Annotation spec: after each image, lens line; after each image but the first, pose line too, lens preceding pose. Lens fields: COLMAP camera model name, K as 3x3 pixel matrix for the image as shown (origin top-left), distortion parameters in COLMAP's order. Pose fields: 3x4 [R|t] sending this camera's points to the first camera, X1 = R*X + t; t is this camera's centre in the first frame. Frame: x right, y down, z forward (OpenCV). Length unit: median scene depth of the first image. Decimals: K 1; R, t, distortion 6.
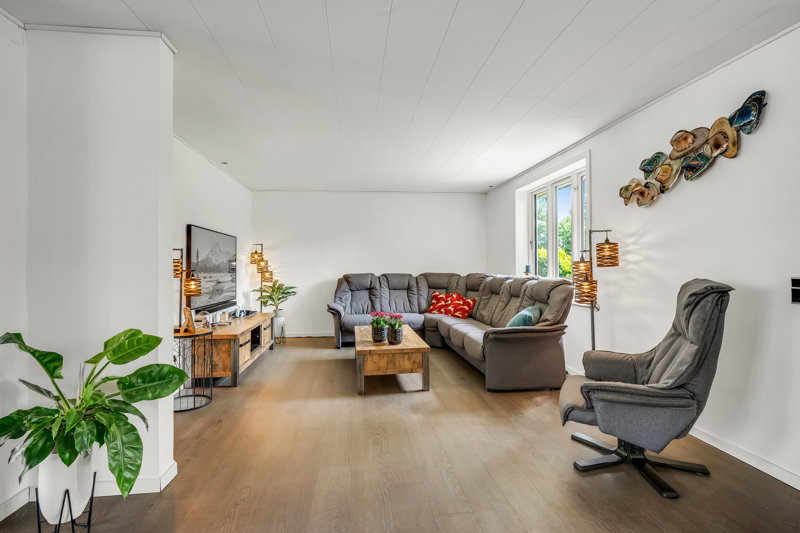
lens RADIAL K [[385.2, 0, 400.0], [0, 385.2, 262.4], [0, 0, 1]] dist [0.006419, -0.000522]
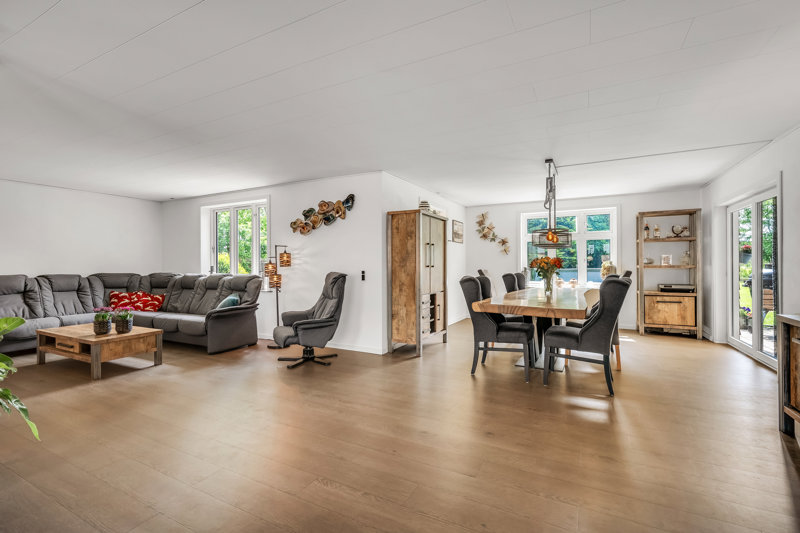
lens RADIAL K [[379.3, 0, 401.8], [0, 379.3, 266.7], [0, 0, 1]] dist [0.004123, 0.000618]
pose [[0.562306, 0.001461, 0.826928, -0.595515], [-0.007188, 0.999969, 0.003120, 0.002413], [-0.826898, -0.007698, 0.562299, -0.411597]]
